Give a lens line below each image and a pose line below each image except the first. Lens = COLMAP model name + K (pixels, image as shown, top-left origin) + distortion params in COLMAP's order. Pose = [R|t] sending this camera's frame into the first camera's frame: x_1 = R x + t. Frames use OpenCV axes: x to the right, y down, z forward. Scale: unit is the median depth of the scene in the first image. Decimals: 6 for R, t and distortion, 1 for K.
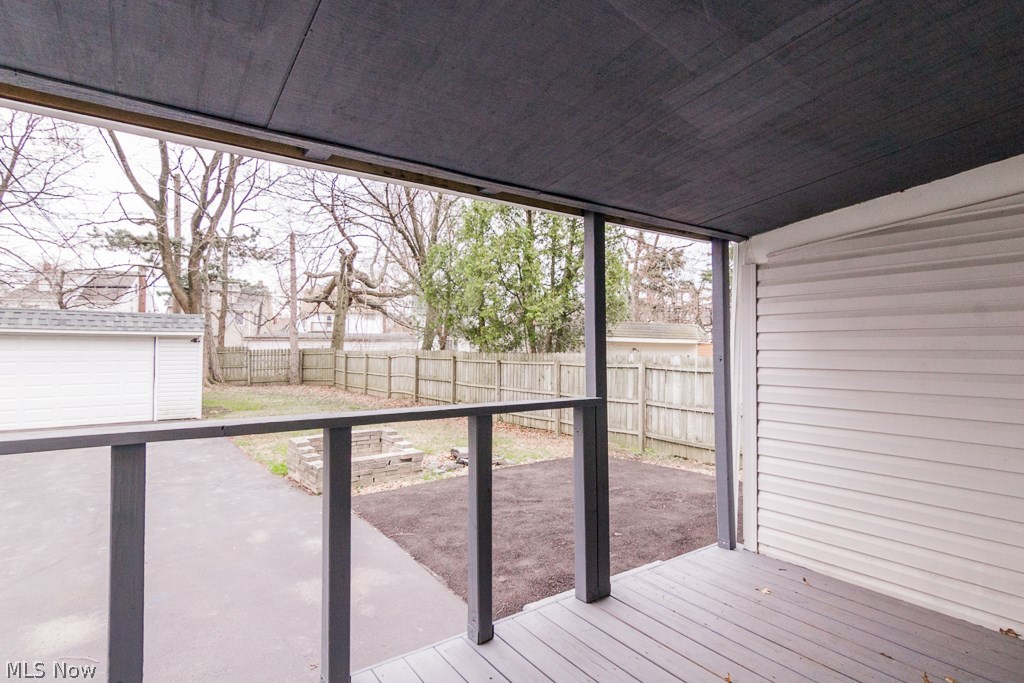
lens RADIAL K [[524.1, 0, 520.3], [0, 524.1, 344.2], [0, 0, 1]] dist [-0.001213, -0.000066]
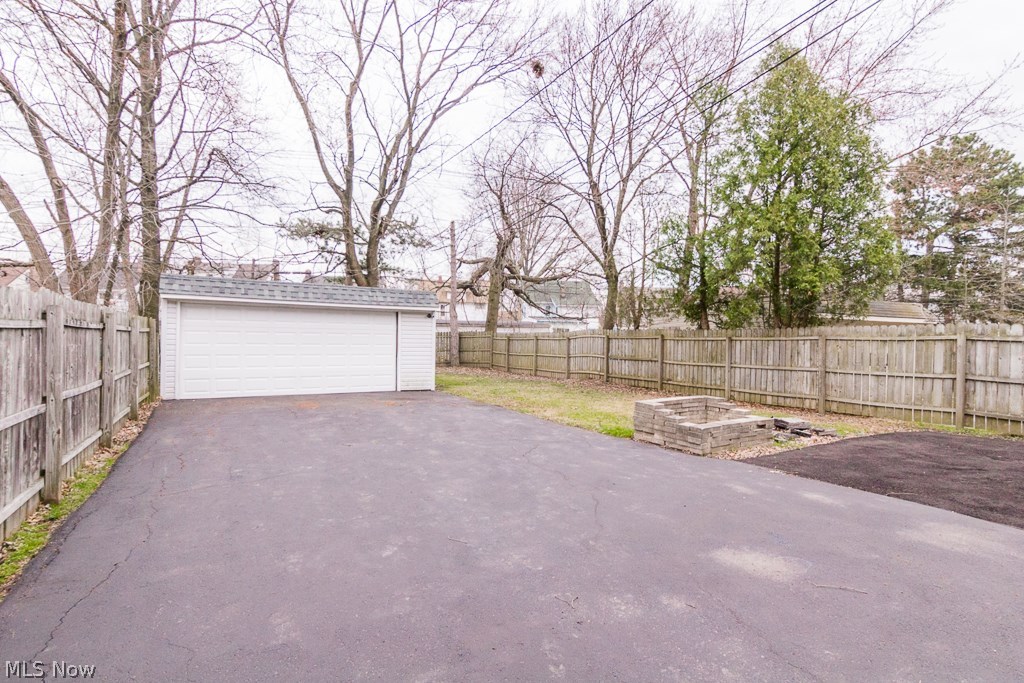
lens RADIAL K [[519.2, 0, 505.9], [0, 519.2, 337.0], [0, 0, 1]] dist [0.002287, 0.000767]
pose [[0.991605, 0.006468, -0.129142, -0.240619], [-0.007004, 0.999969, -0.003697, 0.027038], [0.129114, 0.004570, 0.991619, -0.004586]]
